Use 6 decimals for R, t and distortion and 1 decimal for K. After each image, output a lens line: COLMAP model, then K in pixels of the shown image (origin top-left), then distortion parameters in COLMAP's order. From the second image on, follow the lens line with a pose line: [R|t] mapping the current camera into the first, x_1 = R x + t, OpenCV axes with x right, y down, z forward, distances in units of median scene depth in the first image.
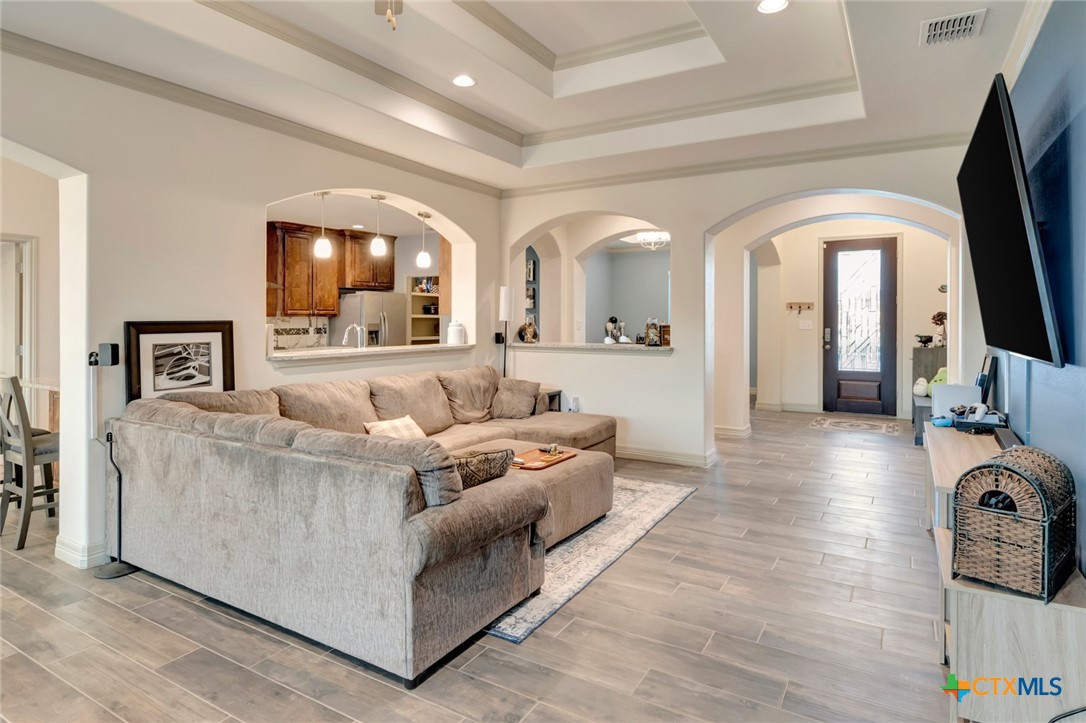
lens RADIAL K [[607.3, 0, 546.3], [0, 607.3, 318.0], [0, 0, 1]] dist [0.003050, -0.003019]
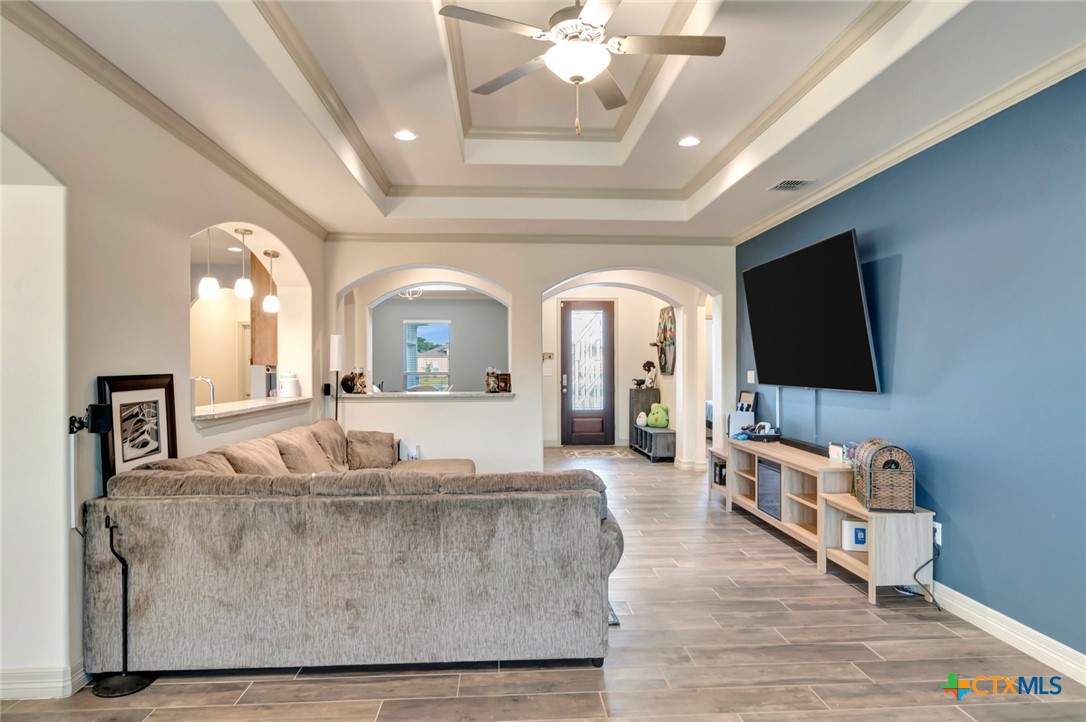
lens RADIAL K [[641.8, 0, 542.6], [0, 641.8, 363.7], [0, 0, 1]] dist [0.000697, -0.000448]
pose [[0.825552, -0.002808, 0.564319, -0.617554], [0.004468, 0.999989, -0.001561, -0.006106], [-0.564308, 0.003810, 0.825555, -0.014341]]
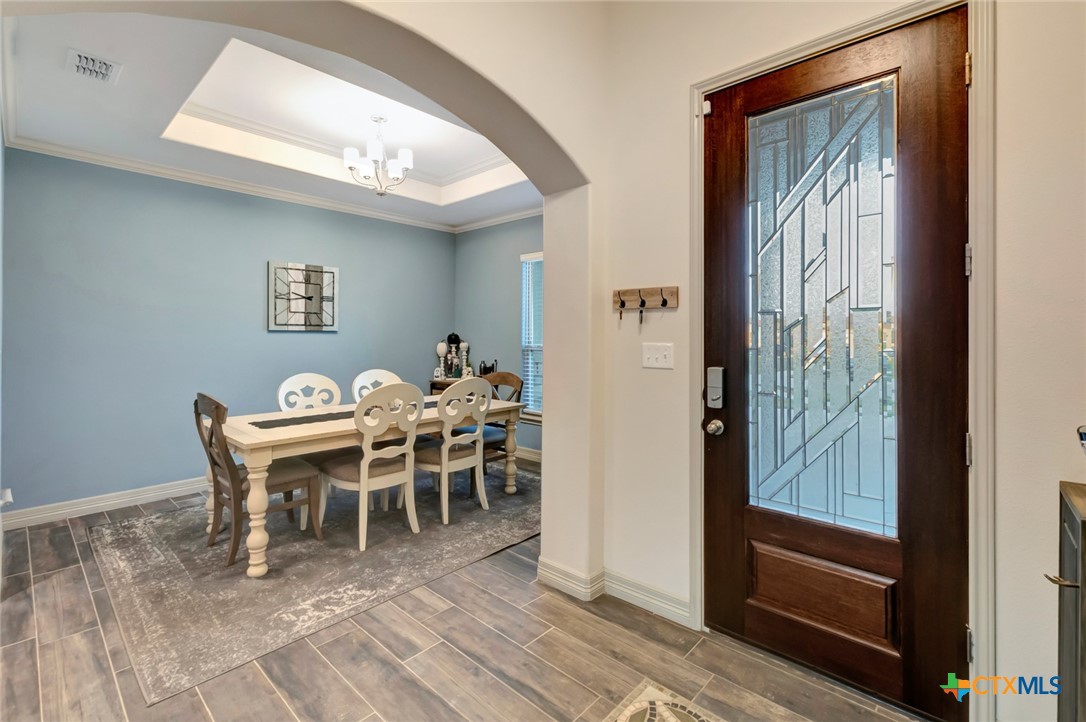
lens RADIAL K [[475.7, 0, 545.9], [0, 475.7, 335.1], [0, 0, 1]] dist [0.005701, 0.000285]
pose [[0.980707, 0.000726, -0.195481, 0.949748], [-0.001395, 0.999994, -0.003288, 0.002940], [0.195477, 0.003497, 0.980702, 1.656072]]
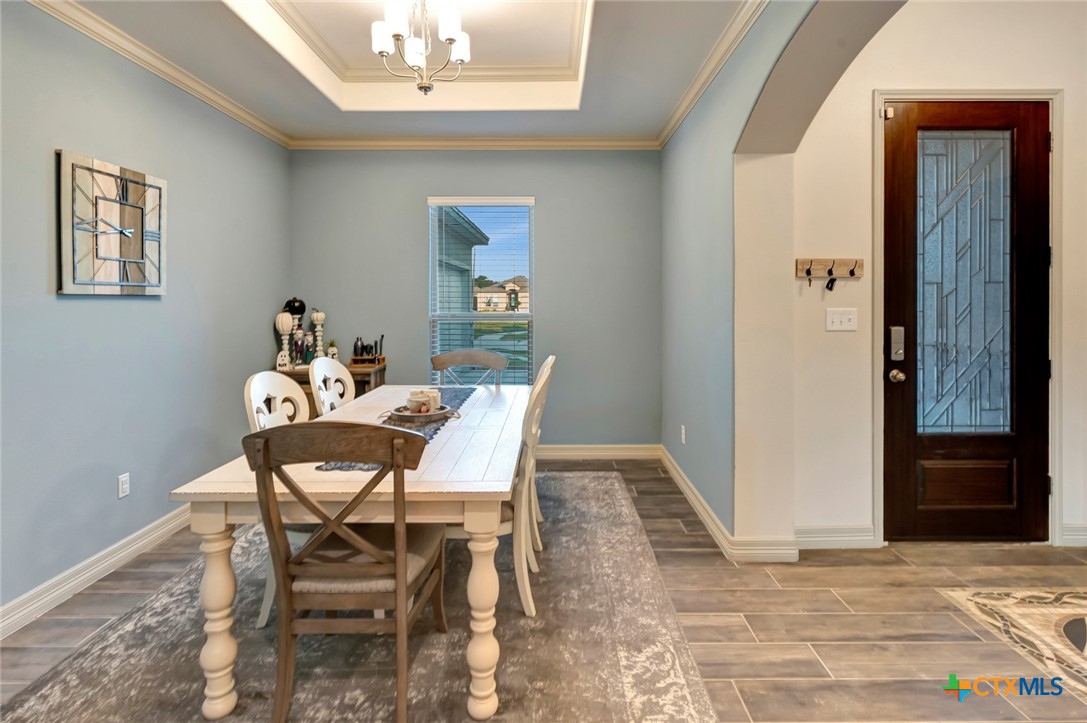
lens RADIAL K [[536.5, 0, 548.8], [0, 536.5, 302.9], [0, 0, 1]] dist [0.001396, -0.000835]
pose [[0.859815, -0.006162, 0.510569, 0.221514], [0.003676, 0.999976, 0.005877, -0.002964], [-0.510593, -0.003176, 0.859817, 1.832181]]
